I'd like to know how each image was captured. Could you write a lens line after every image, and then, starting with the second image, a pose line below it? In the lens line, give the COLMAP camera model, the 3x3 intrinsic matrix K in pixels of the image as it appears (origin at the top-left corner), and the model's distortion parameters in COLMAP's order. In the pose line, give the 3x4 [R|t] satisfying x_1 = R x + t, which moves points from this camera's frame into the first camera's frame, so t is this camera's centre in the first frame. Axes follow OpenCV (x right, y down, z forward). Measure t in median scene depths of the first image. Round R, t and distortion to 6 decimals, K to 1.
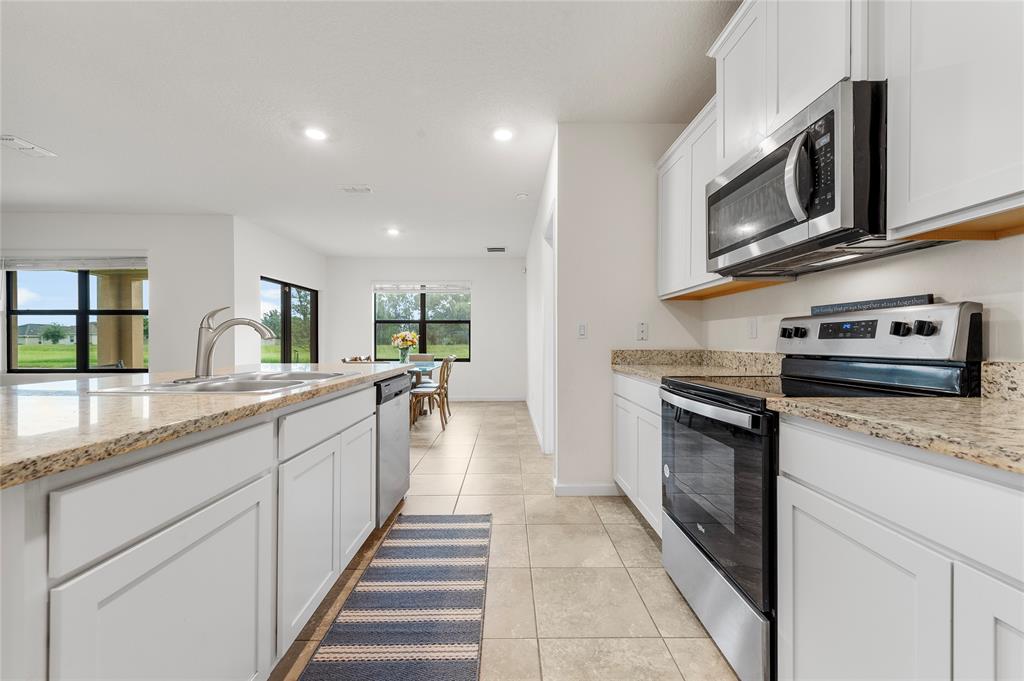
lens RADIAL K [[403.9, 0, 512.0], [0, 403.9, 340.5], [0, 0, 1]] dist [0.001384, 0.000172]
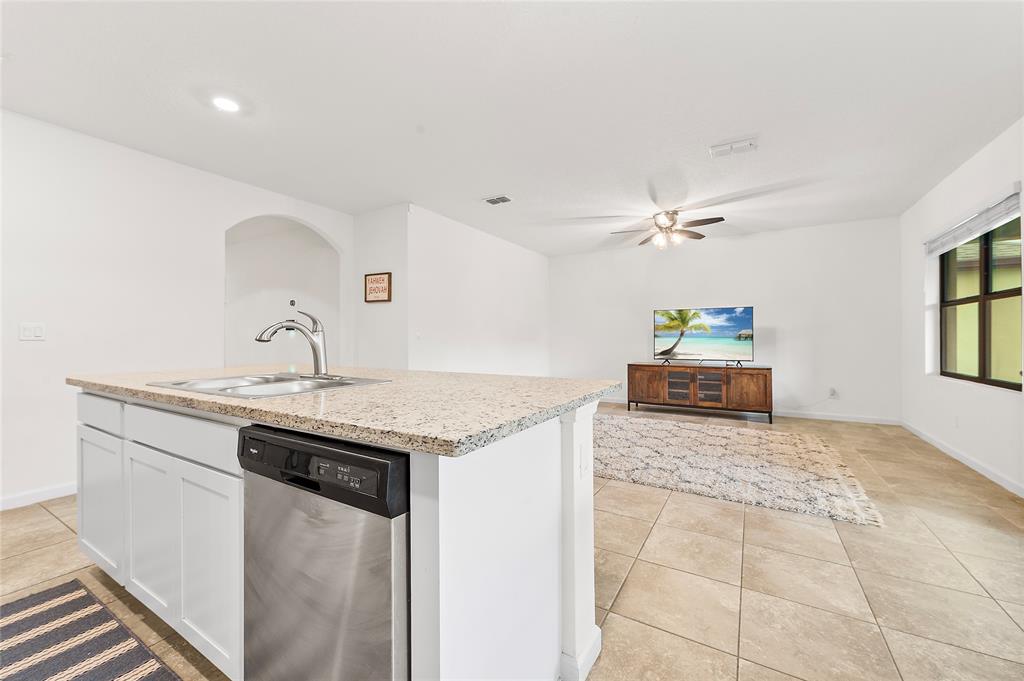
lens RADIAL K [[403.9, 0, 512.0], [0, 403.9, 340.5], [0, 0, 1]] dist [0.001384, 0.000172]
pose [[-0.521747, 0.005678, -0.853081, -0.050384], [0.005720, 0.999979, 0.003157, -0.003828], [0.853081, -0.003232, -0.521769, 1.320995]]
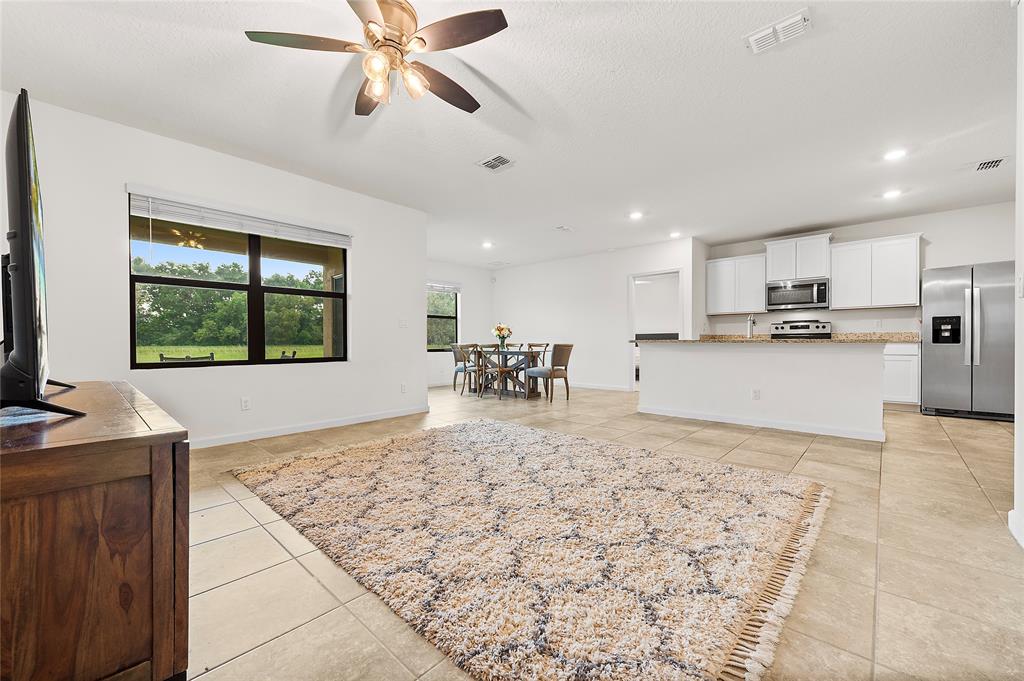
lens RADIAL K [[406.6, 0, 510.9], [0, 406.6, 343.6], [0, 0, 1]] dist [0.001450, 0.000025]
pose [[0.688779, -0.004069, 0.724960, -2.567707], [0.002952, 0.999992, 0.002808, 0.074695], [-0.724965, 0.000206, 0.688785, 0.163960]]
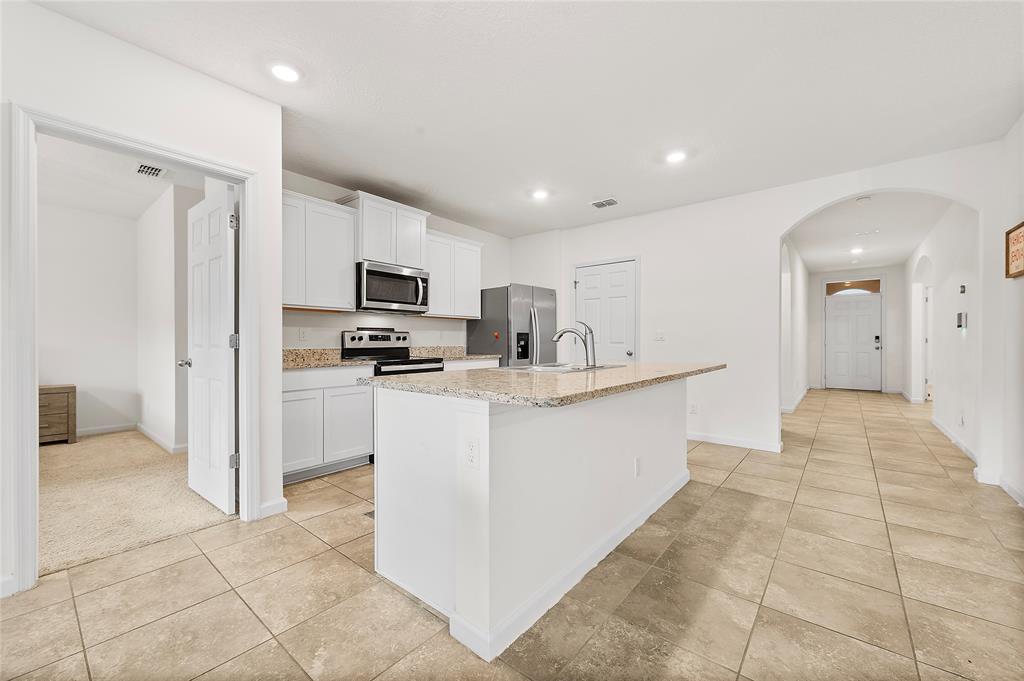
lens RADIAL K [[403.9, 0, 512.0], [0, 403.9, 340.5], [0, 0, 1]] dist [0.001384, 0.000172]
pose [[-0.767852, 0.000905, 0.640627, -0.974727], [0.000404, 0.999999, -0.000928, -0.003049], [-0.640627, -0.000453, -0.767852, 1.530749]]
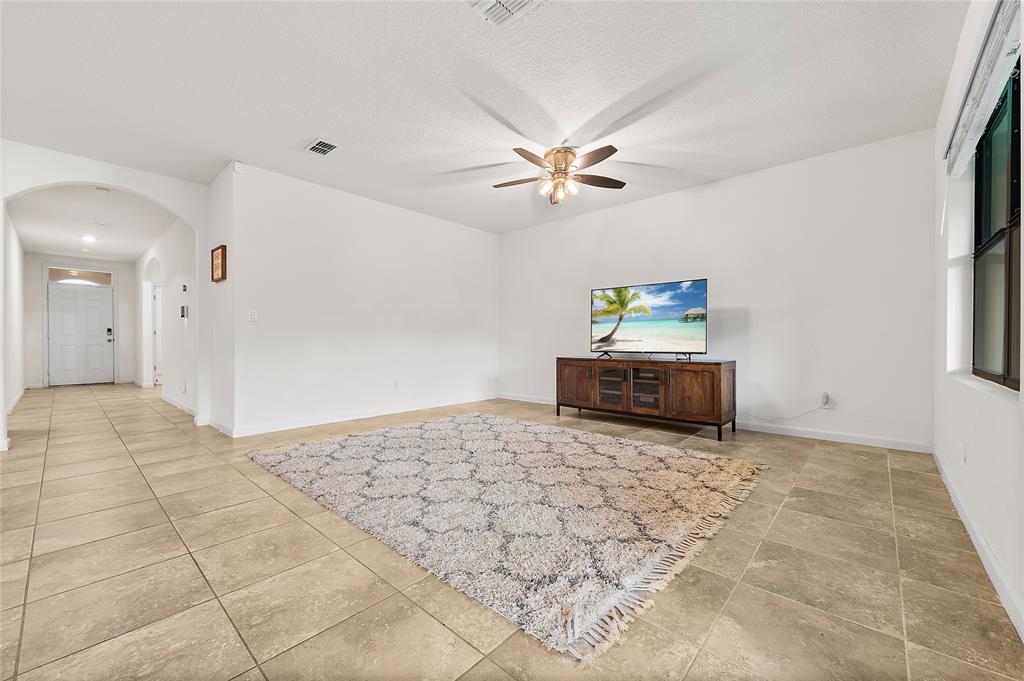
lens RADIAL K [[406.6, 0, 510.9], [0, 406.6, 343.6], [0, 0, 1]] dist [0.001450, 0.000025]
pose [[-0.674465, 0.006475, -0.738278, -0.903015], [0.002828, 0.999977, 0.006187, 0.071063], [0.738301, 0.002085, -0.674468, 1.809349]]
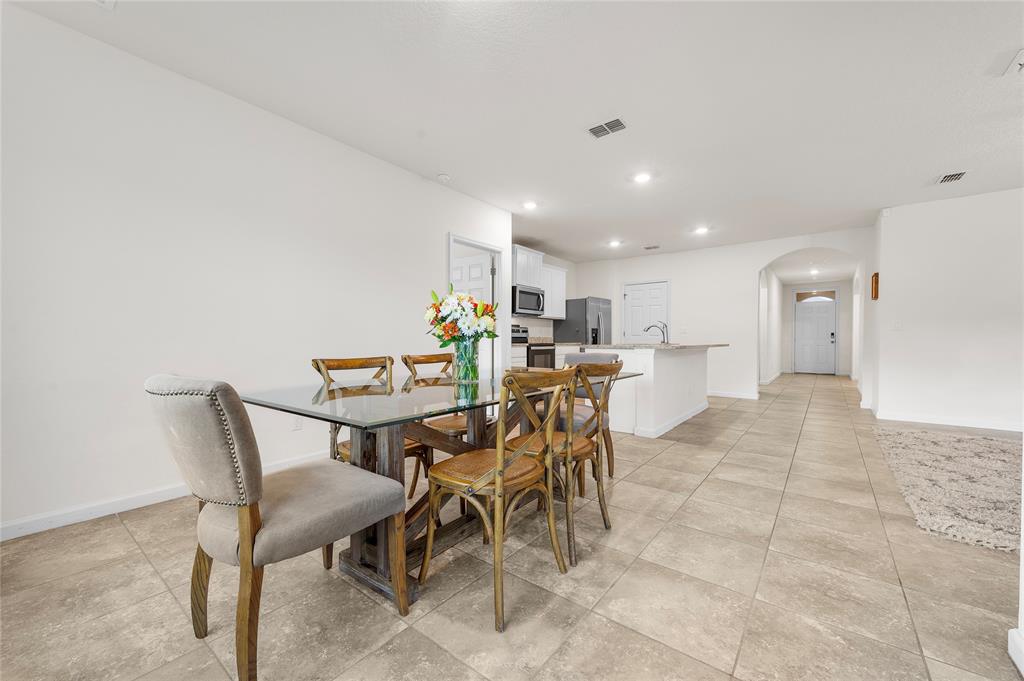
lens RADIAL K [[406.6, 0, 510.9], [0, 406.6, 343.6], [0, 0, 1]] dist [0.001450, 0.000025]
pose [[-0.784990, -0.008094, 0.619456, -1.145482], [-0.003281, 0.999955, 0.008908, 0.045003], [-0.619500, 0.004961, -0.784981, 2.740080]]
